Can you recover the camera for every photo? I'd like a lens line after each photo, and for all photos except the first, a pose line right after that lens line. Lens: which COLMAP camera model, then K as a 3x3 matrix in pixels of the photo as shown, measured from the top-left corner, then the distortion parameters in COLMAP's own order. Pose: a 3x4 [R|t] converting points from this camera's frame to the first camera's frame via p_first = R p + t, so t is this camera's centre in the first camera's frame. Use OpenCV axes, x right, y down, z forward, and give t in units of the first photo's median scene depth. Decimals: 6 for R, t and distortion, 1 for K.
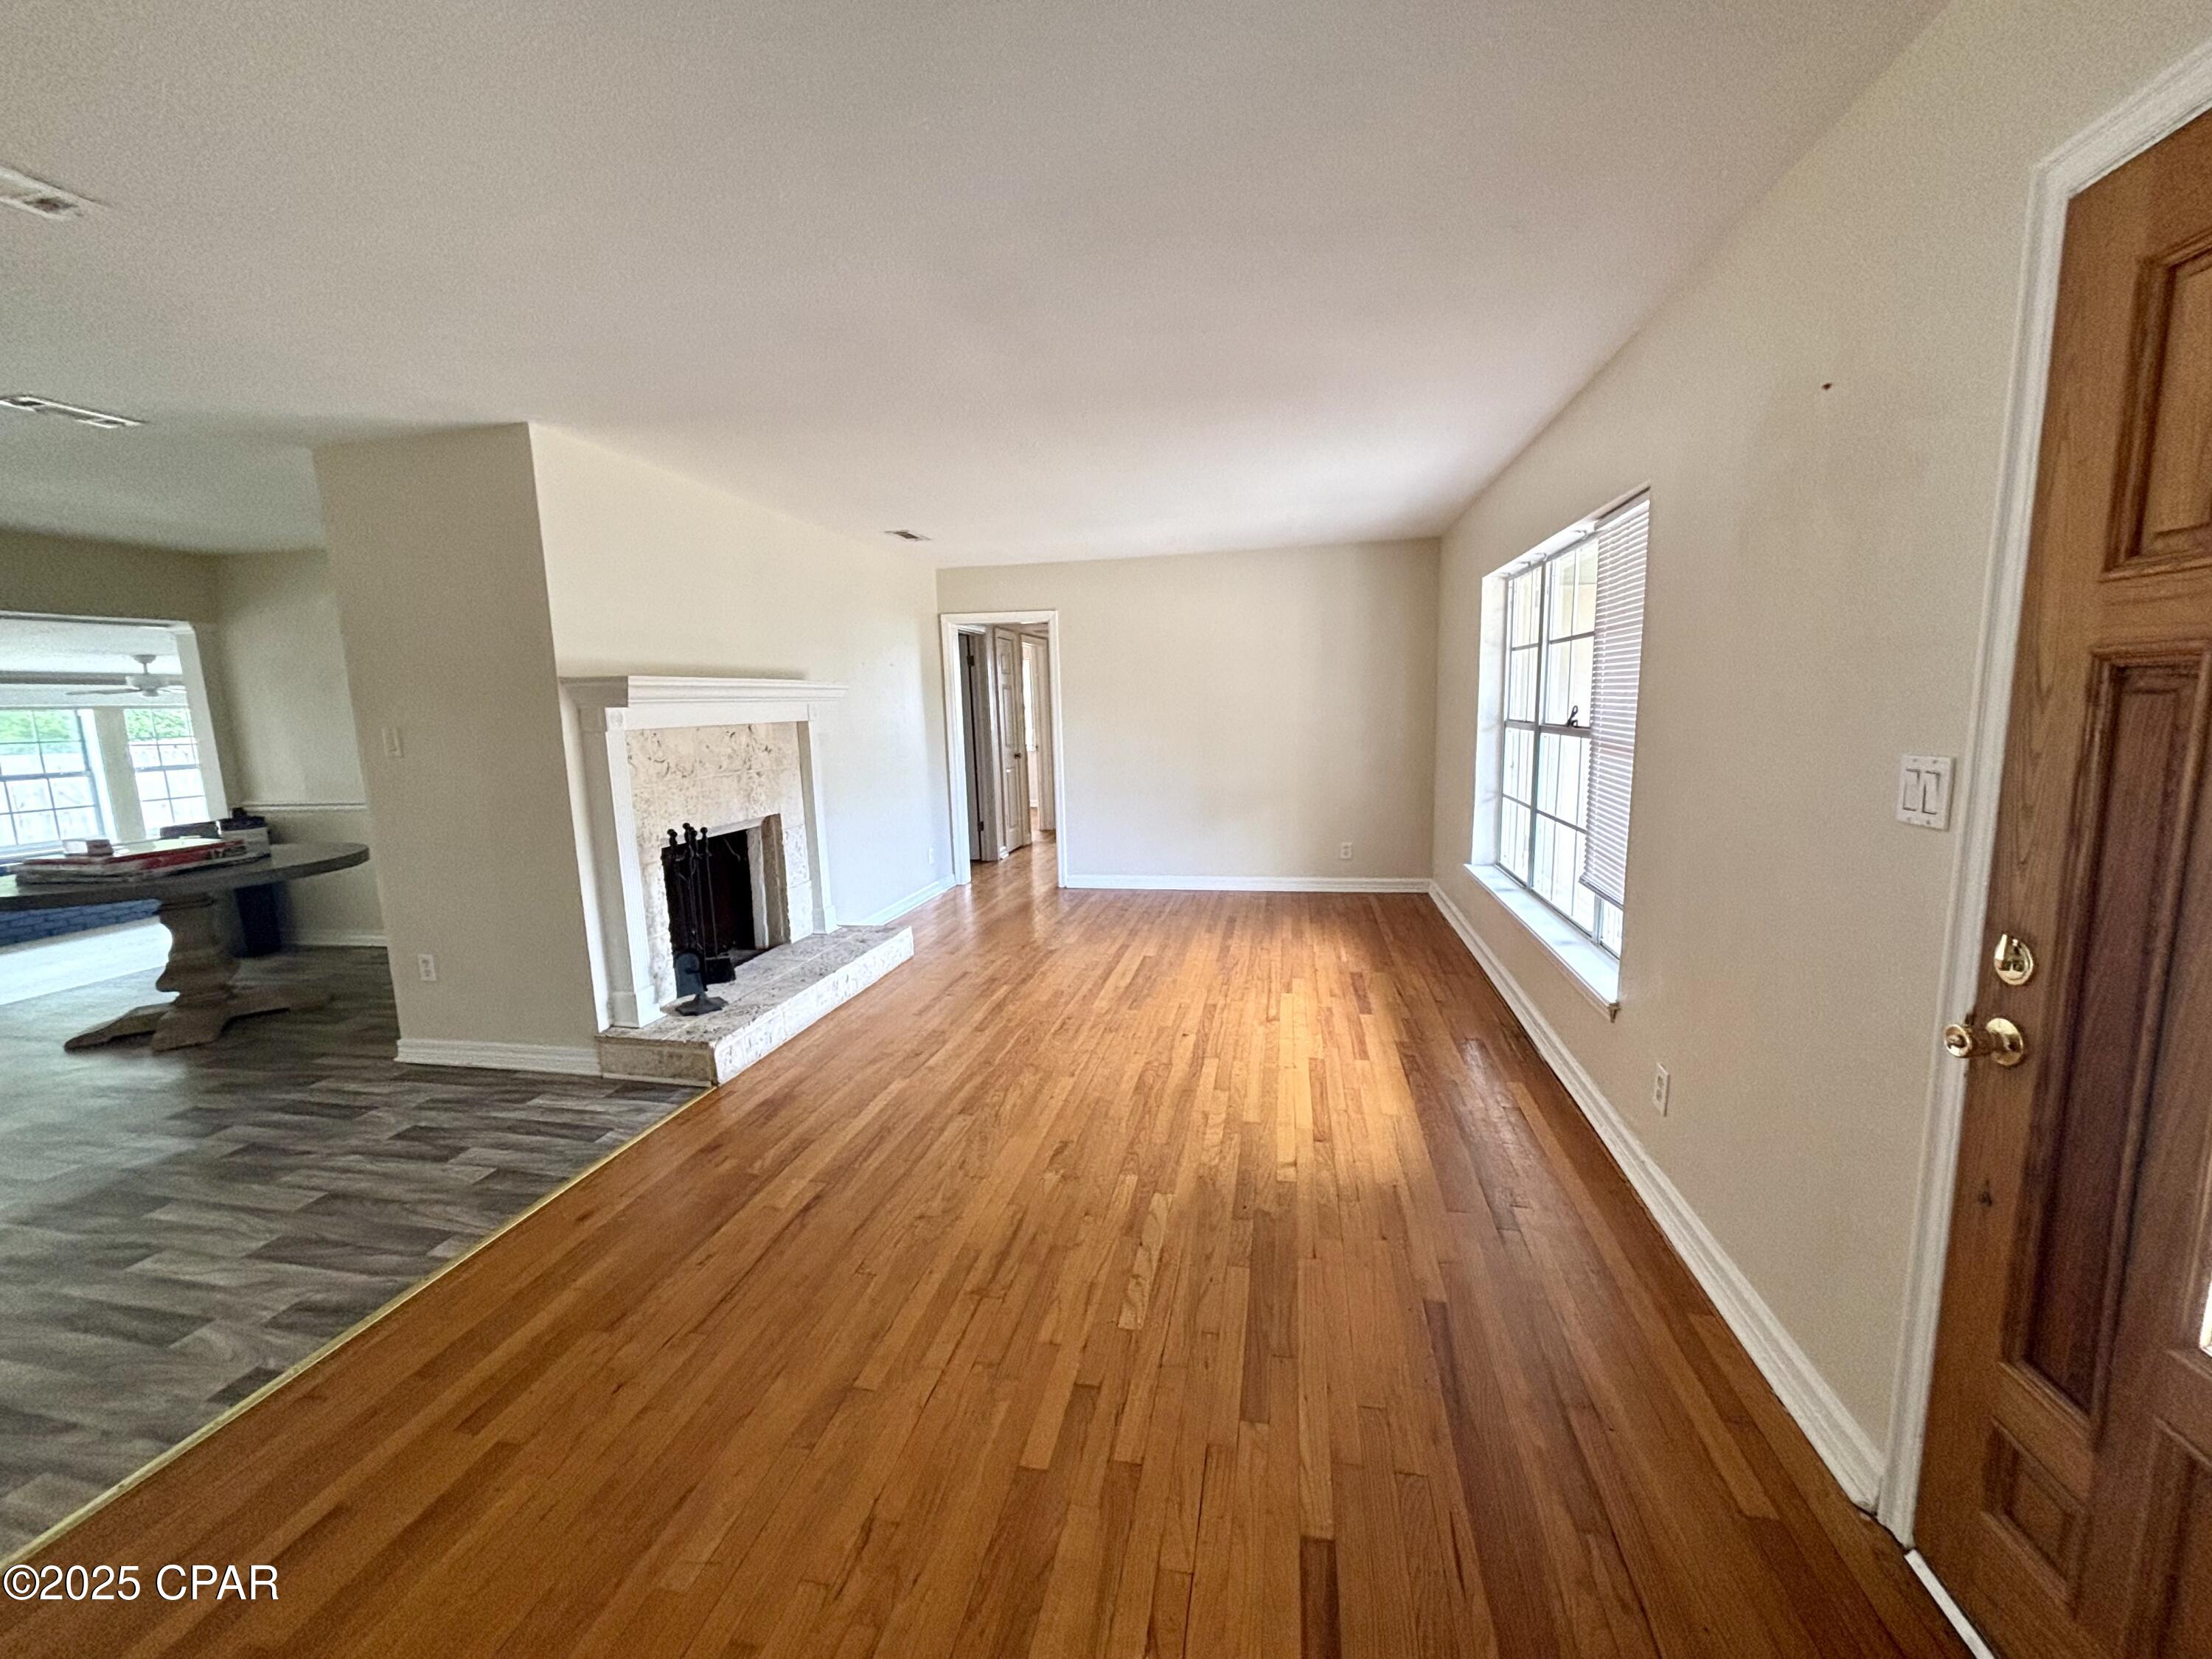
lens RADIAL K [[888.6, 0, 1109.3], [0, 888.6, 828.1], [0, 0, 1]] dist [-0.000697, 0.000184]
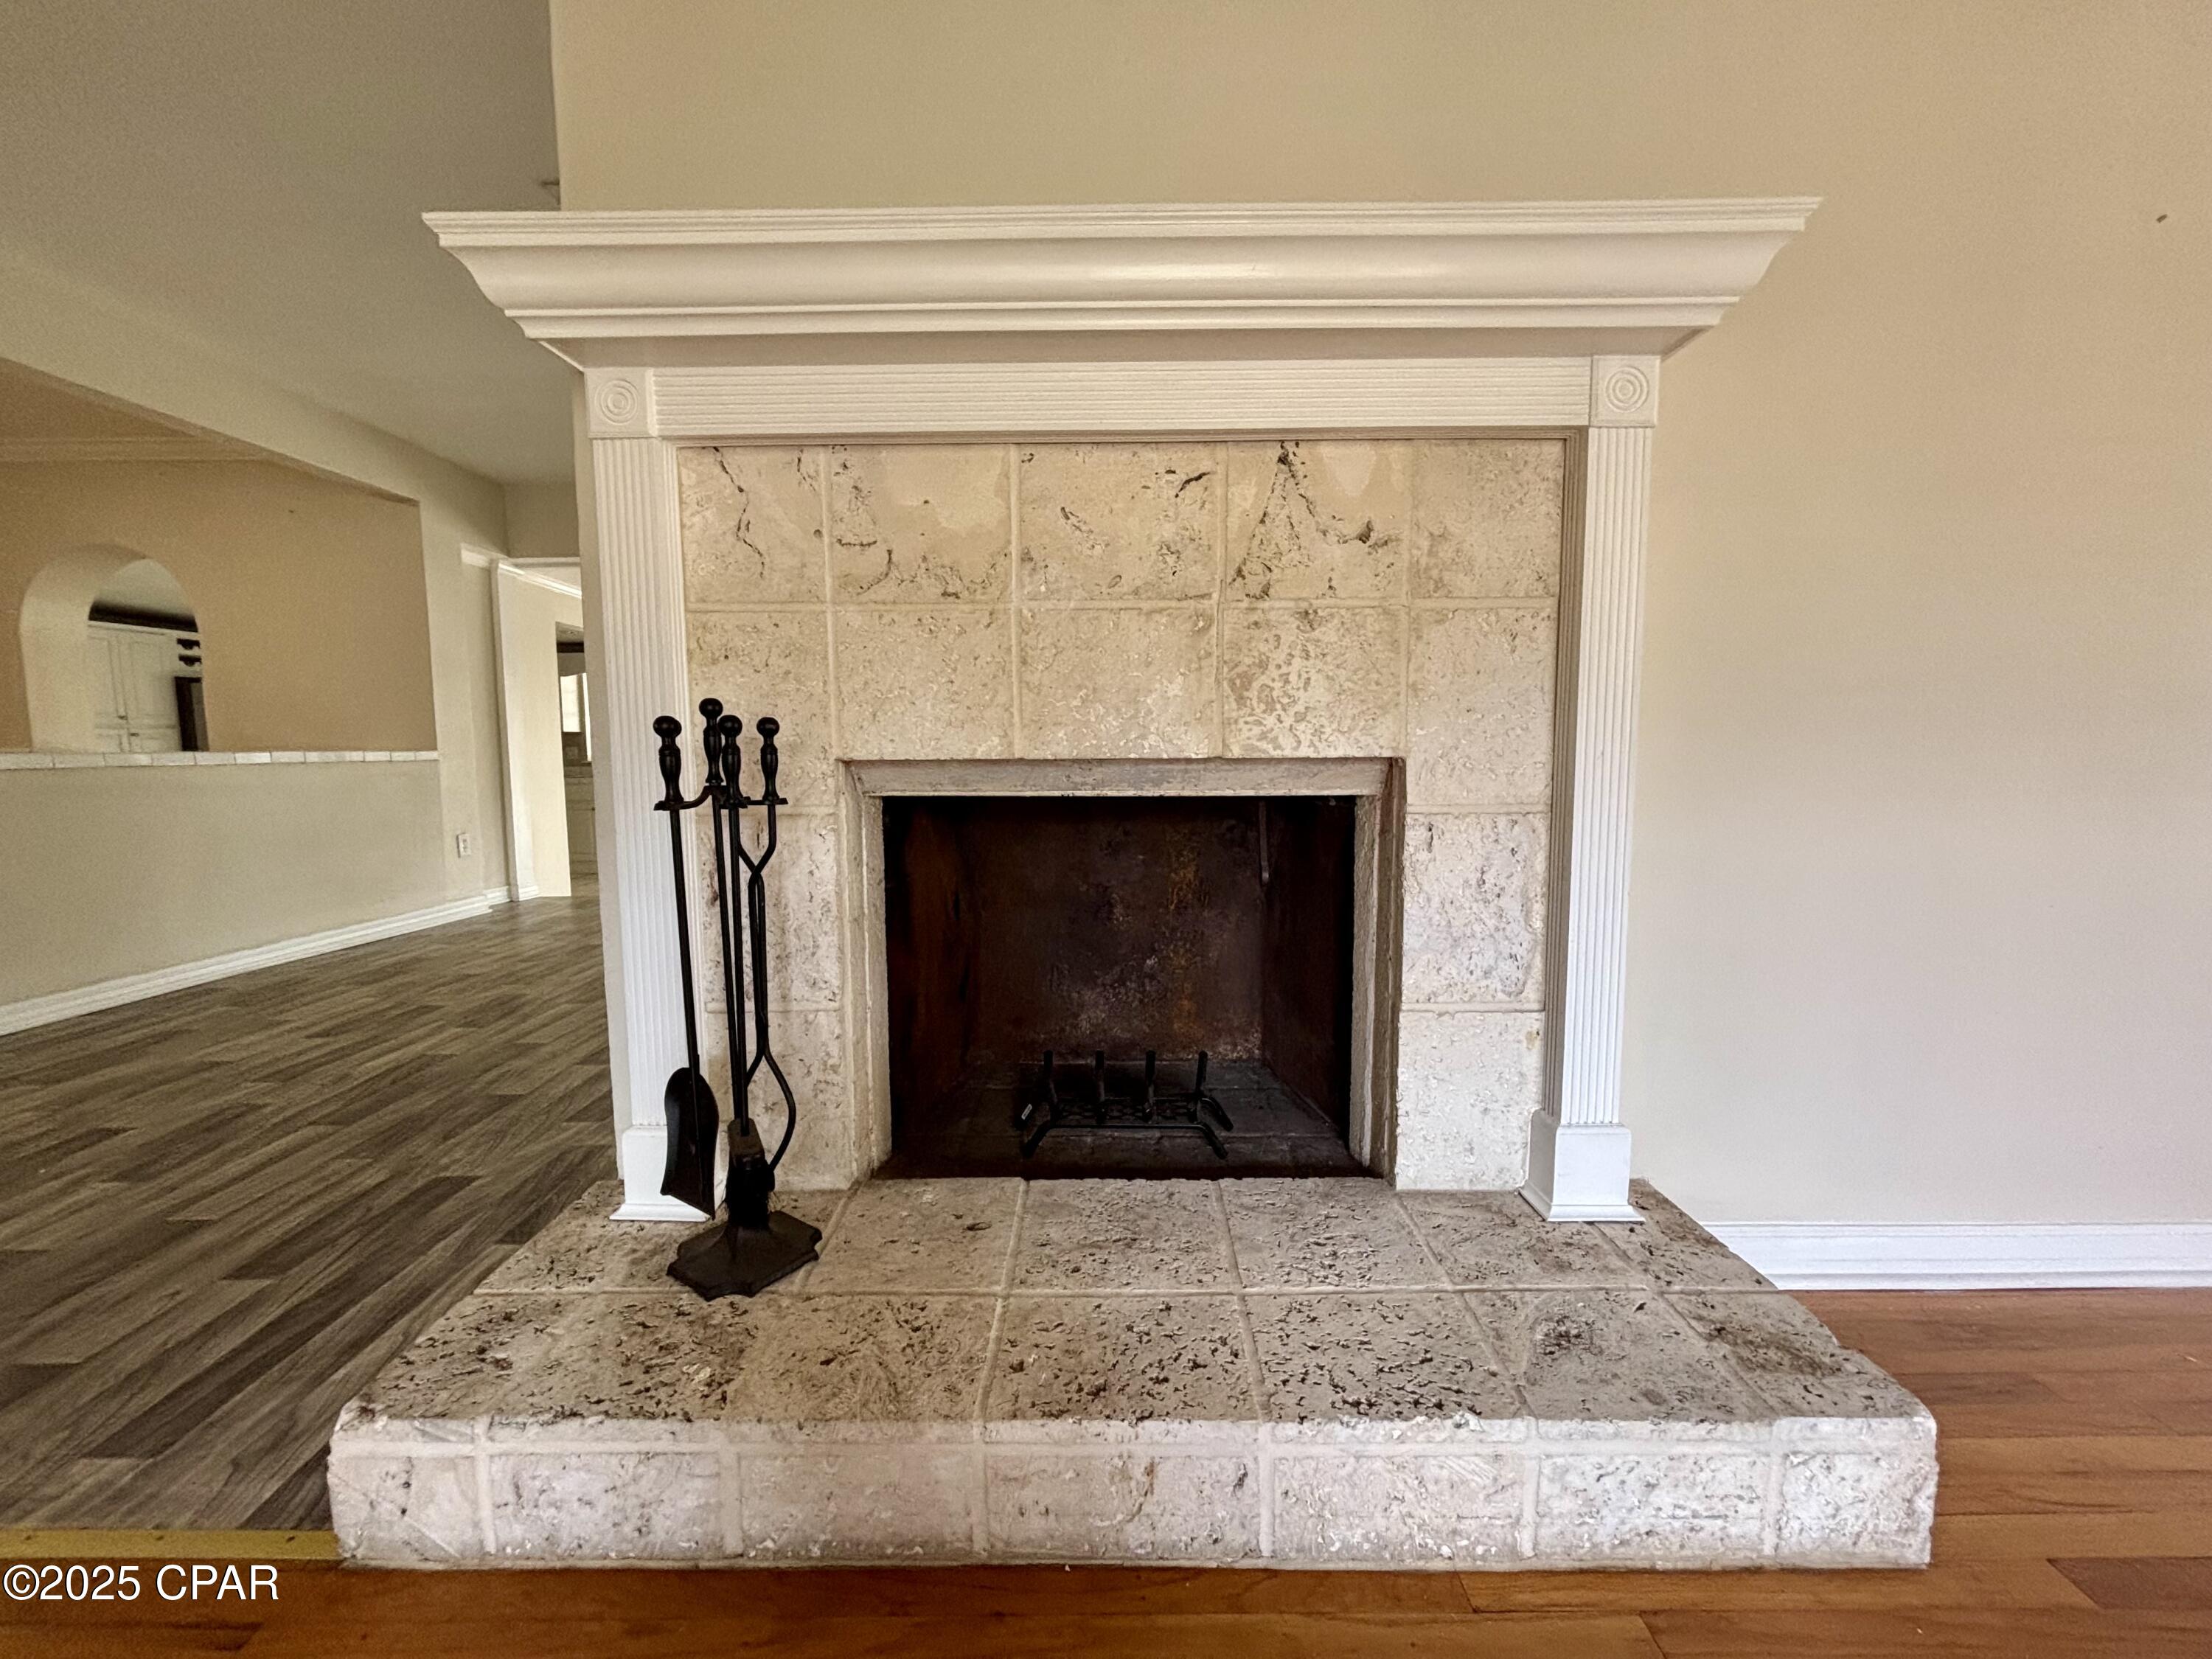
lens RADIAL K [[888.6, 0, 1109.3], [0, 888.6, 828.1], [0, 0, 1]] dist [-0.000697, 0.000184]
pose [[0.201151, 0.120007, -0.972181, -0.148041], [-0.138700, 0.985957, 0.093010, -0.011125], [0.969691, 0.116133, 0.214971, 1.282575]]
